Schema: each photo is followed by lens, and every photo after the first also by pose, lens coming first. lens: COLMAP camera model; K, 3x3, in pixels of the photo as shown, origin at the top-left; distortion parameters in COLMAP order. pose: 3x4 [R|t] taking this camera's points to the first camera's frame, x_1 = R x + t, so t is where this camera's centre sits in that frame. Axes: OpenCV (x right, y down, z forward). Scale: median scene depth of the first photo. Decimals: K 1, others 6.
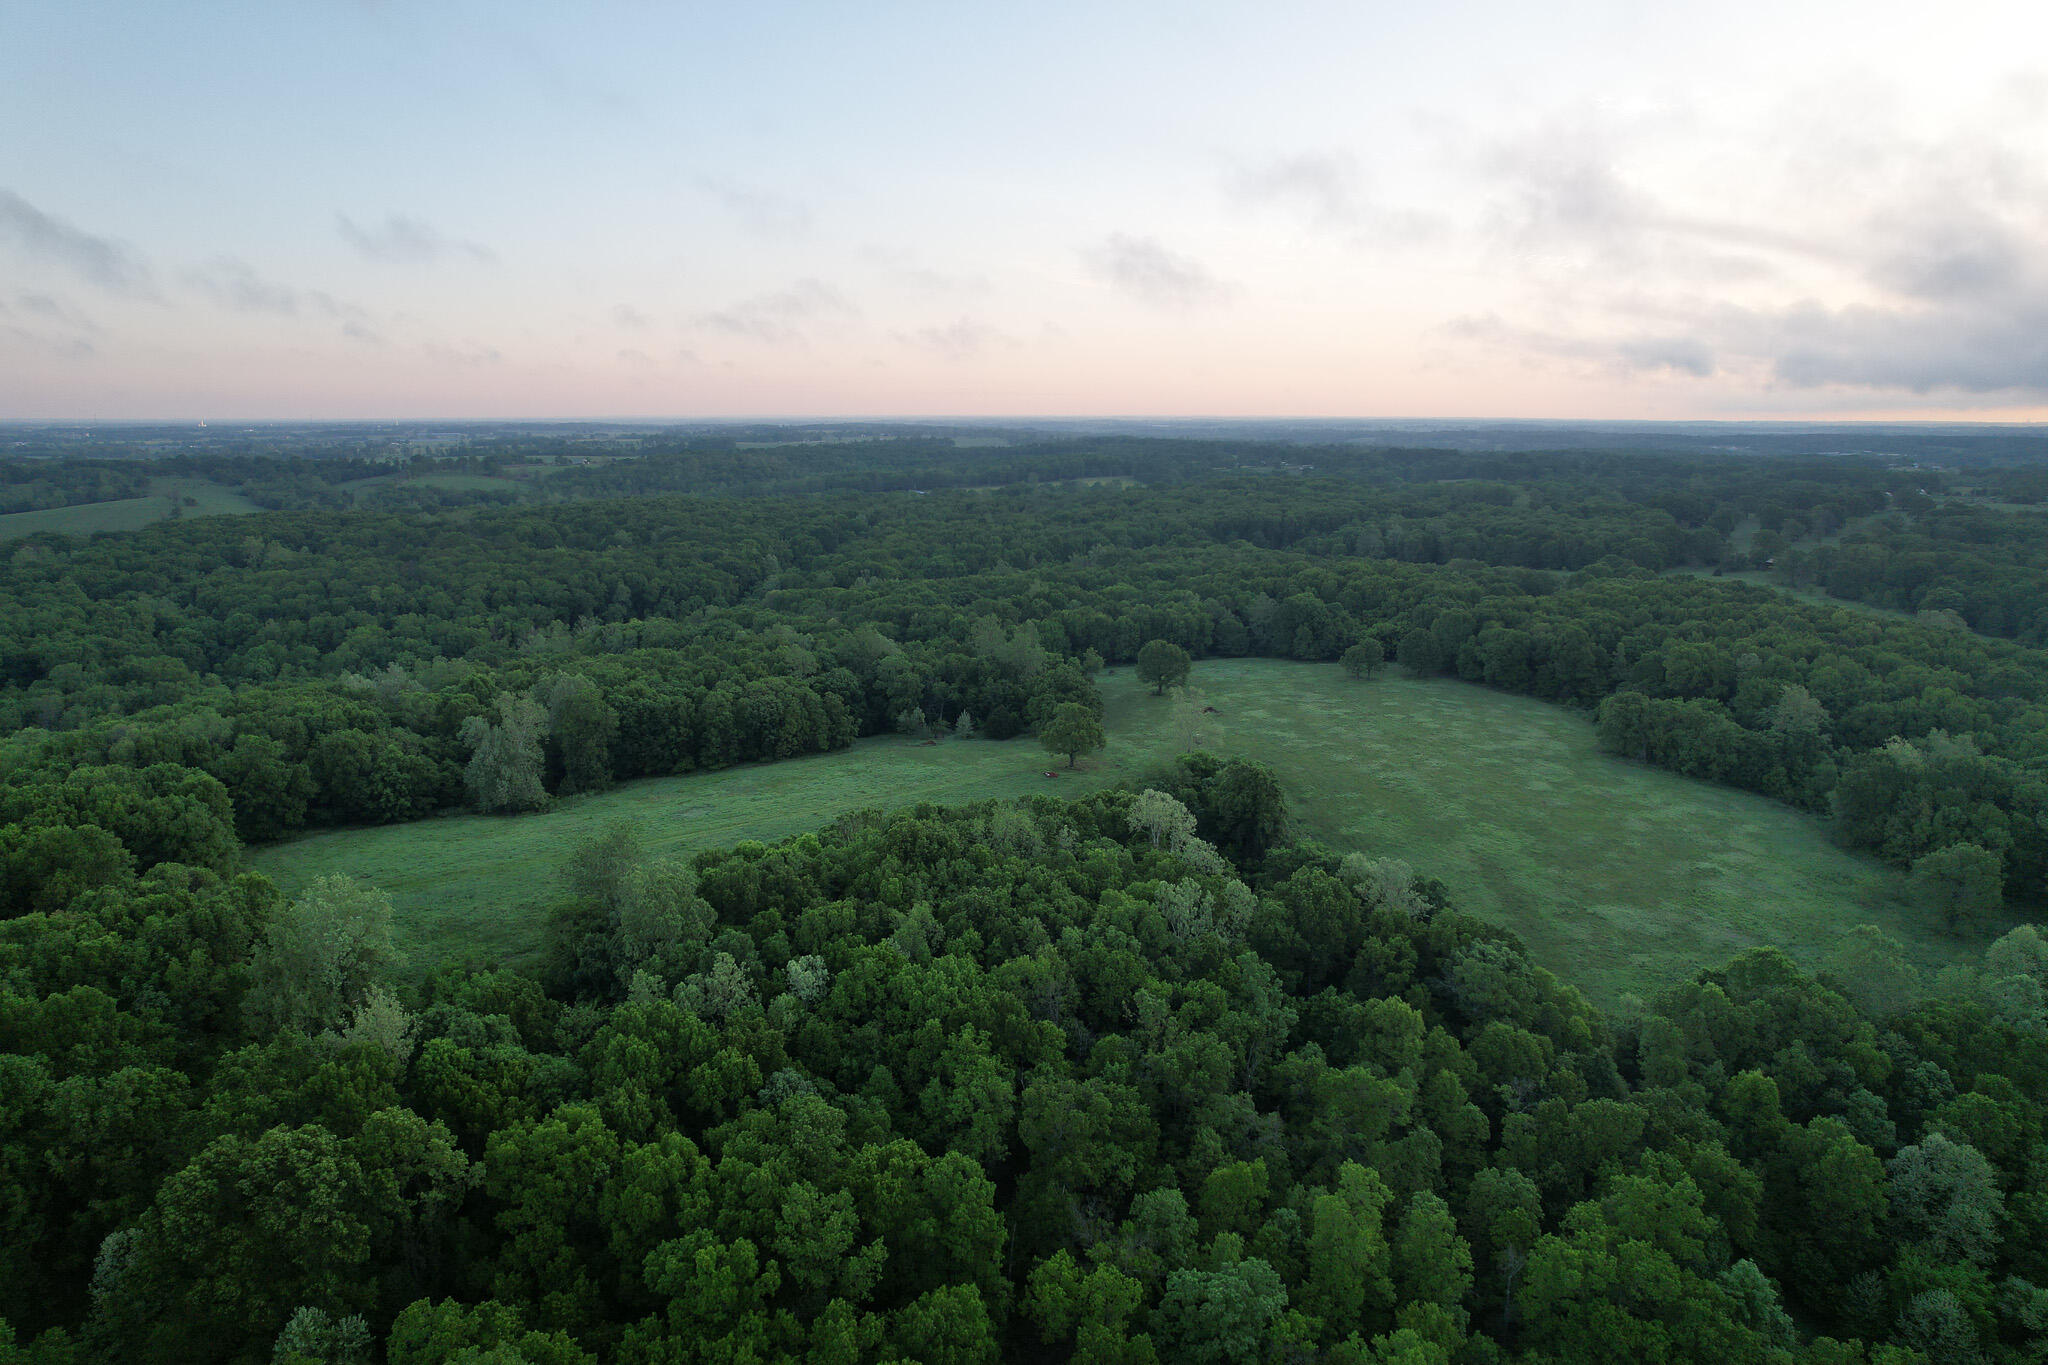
lens RADIAL K [[1311.3, 0, 1024.0], [0, 1311.3, 682.5], [0, 0, 1]] dist [-0.064049, 0.054806]
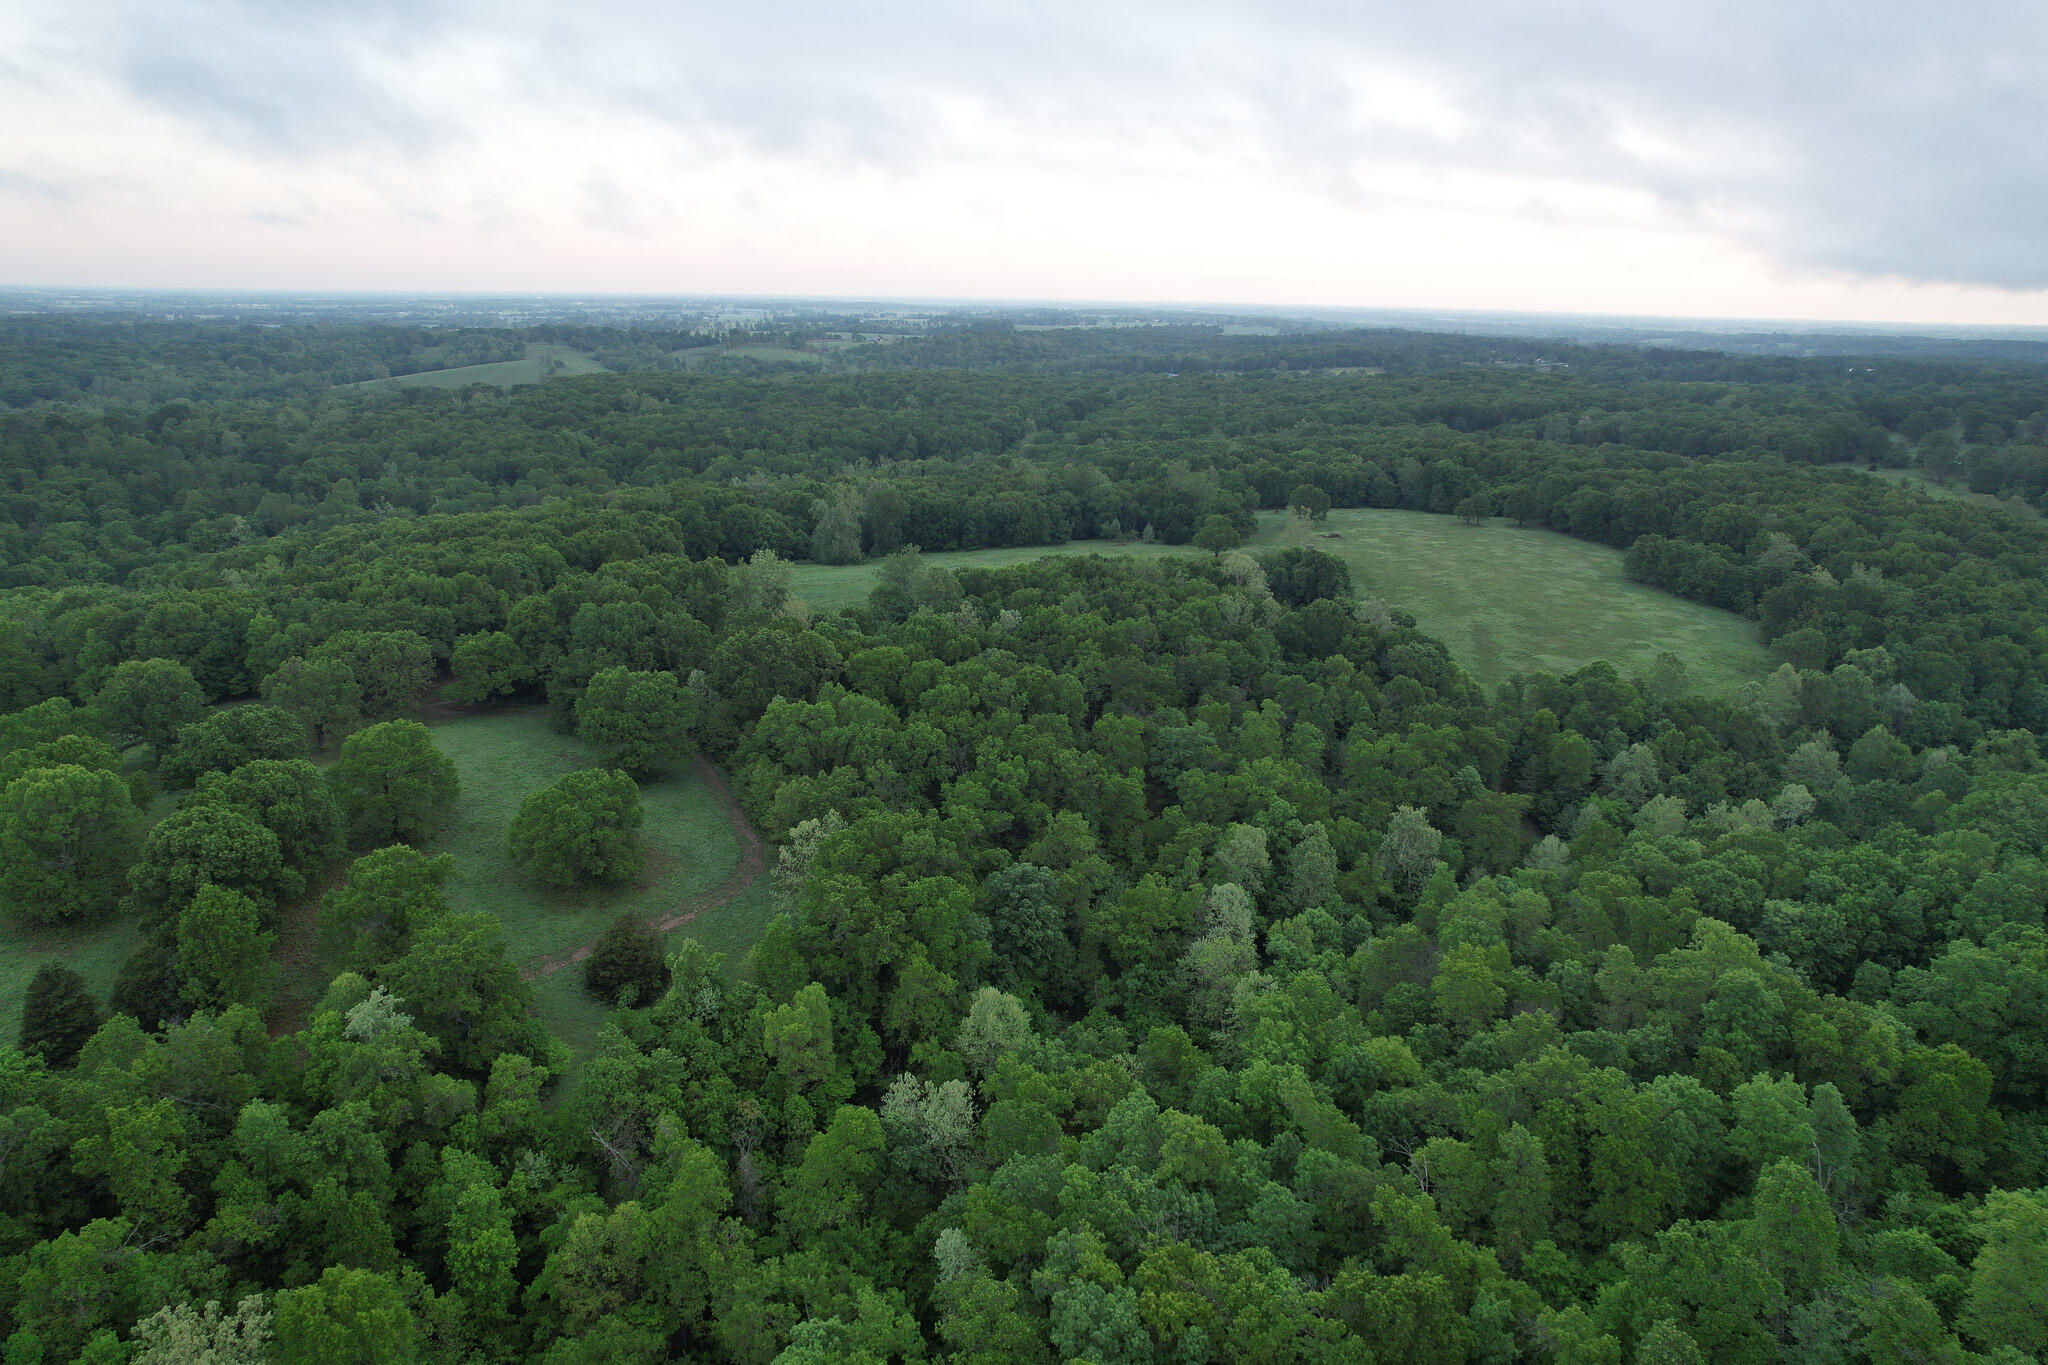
lens RADIAL K [[1311.3, 0, 1024.0], [0, 1311.3, 682.5], [0, 0, 1]] dist [-0.064049, 0.054806]
pose [[0.977932, 0.075810, -0.194683, 0.062210], [-0.059413, 0.994282, 0.088731, 0.043034], [0.200297, -0.075206, 0.976845, -0.227865]]
